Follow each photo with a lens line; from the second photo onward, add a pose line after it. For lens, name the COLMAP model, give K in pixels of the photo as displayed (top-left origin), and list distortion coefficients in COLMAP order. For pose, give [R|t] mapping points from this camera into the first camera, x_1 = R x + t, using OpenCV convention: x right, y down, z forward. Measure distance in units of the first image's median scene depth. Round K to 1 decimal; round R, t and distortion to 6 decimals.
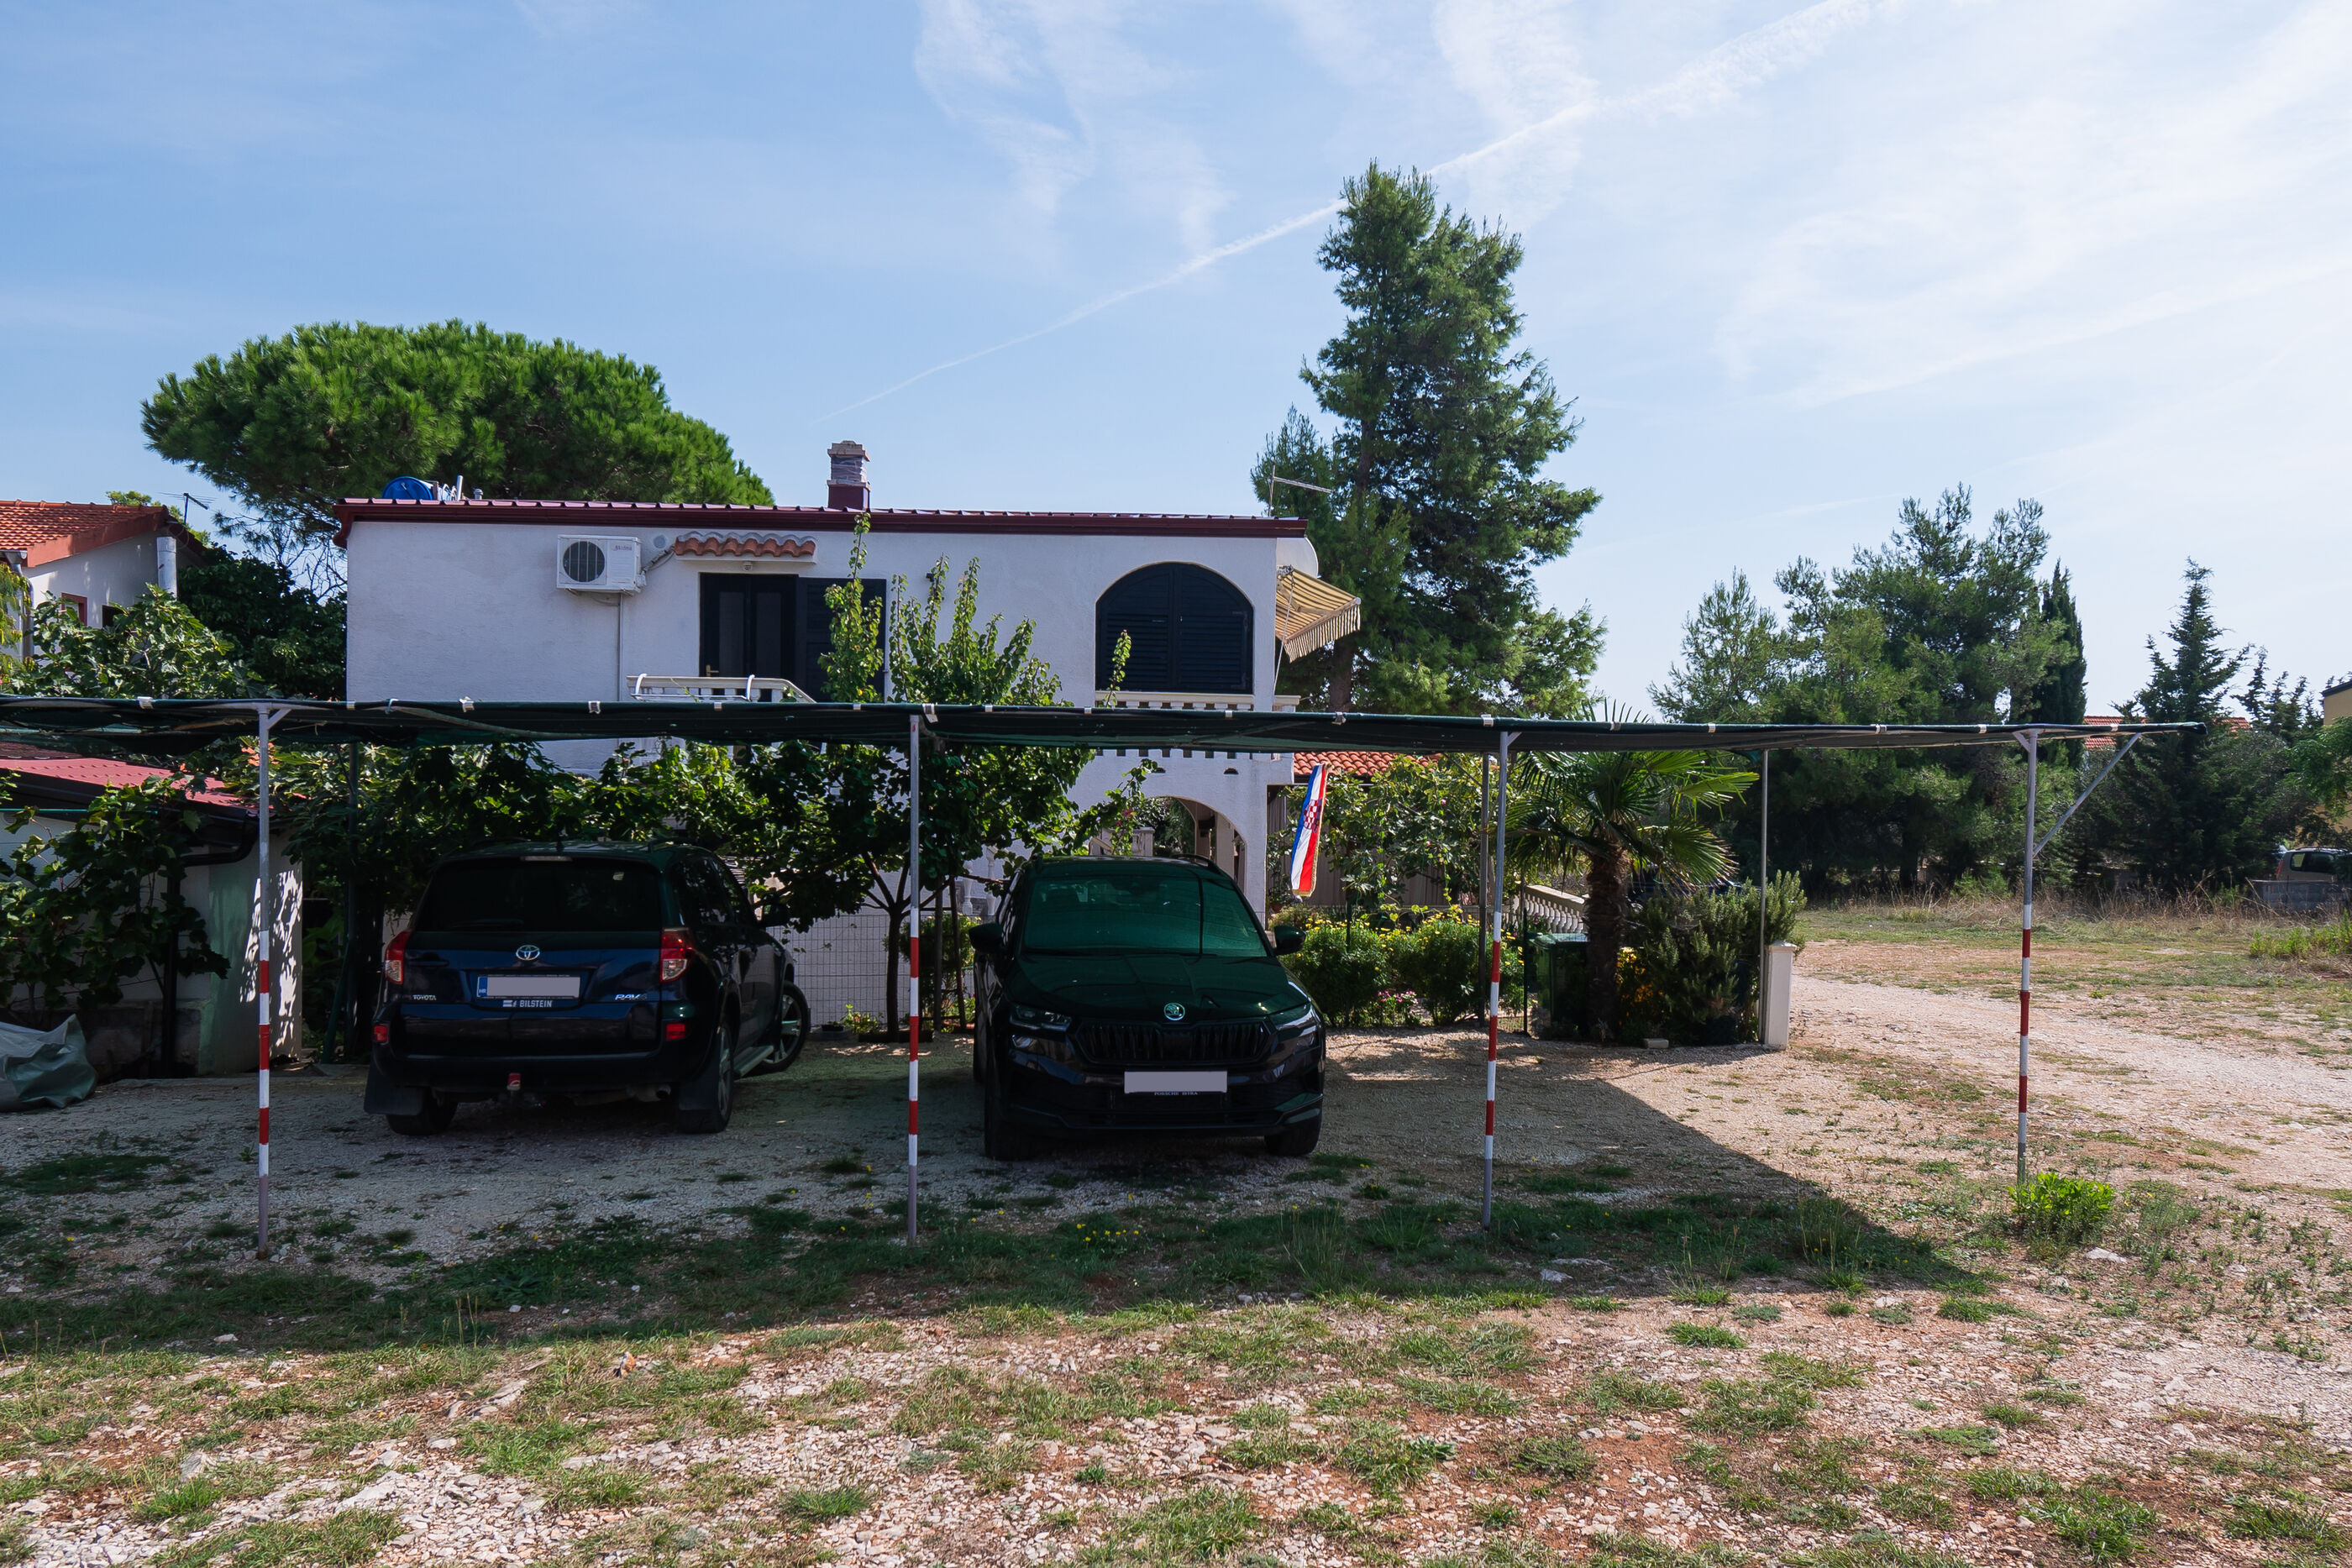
lens RADIAL K [[1745.5, 0, 1176.0], [0, 1745.5, 784.0], [0, 0, 1]] dist [0.000413, -0.004220]
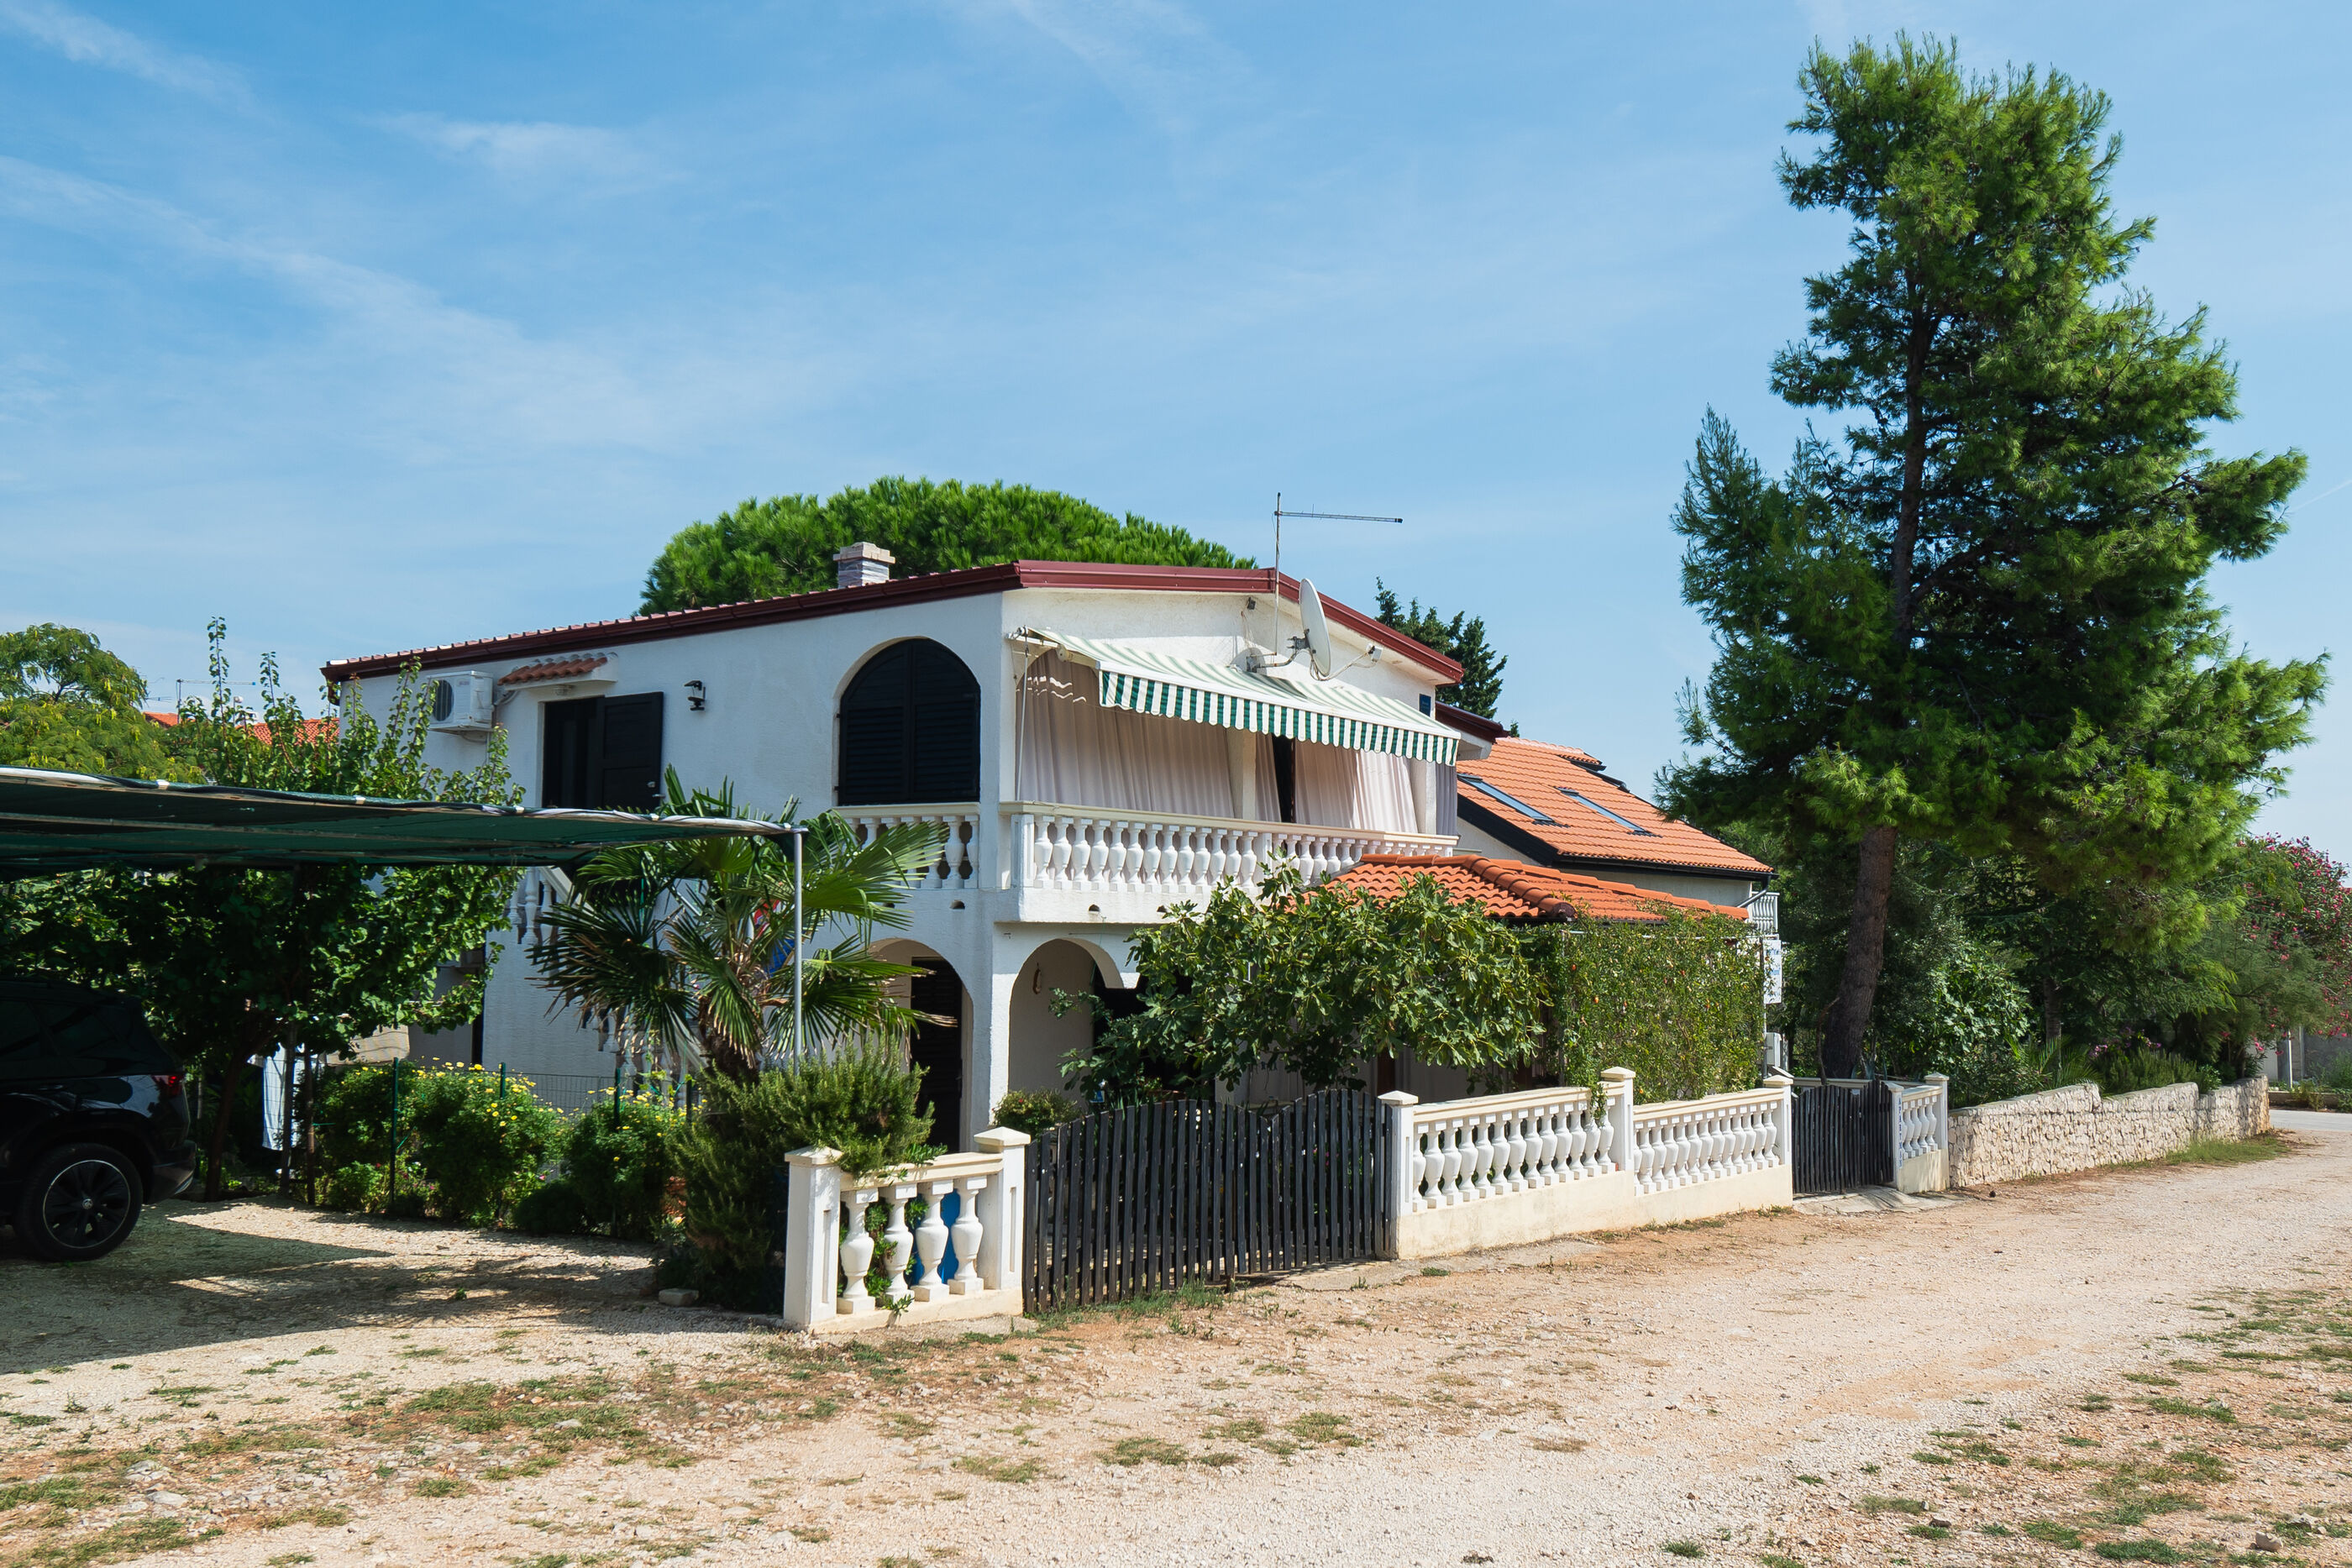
lens RADIAL K [[1982.0, 0, 1176.0], [0, 1982.0, 784.0], [0, 0, 1]] dist [0.001389, -0.006692]
pose [[0.698331, -0.050327, -0.714004, 0.466519], [-0.022339, 0.995507, -0.092018, 0.012016], [0.715427, 0.080209, 0.694069, 0.293778]]
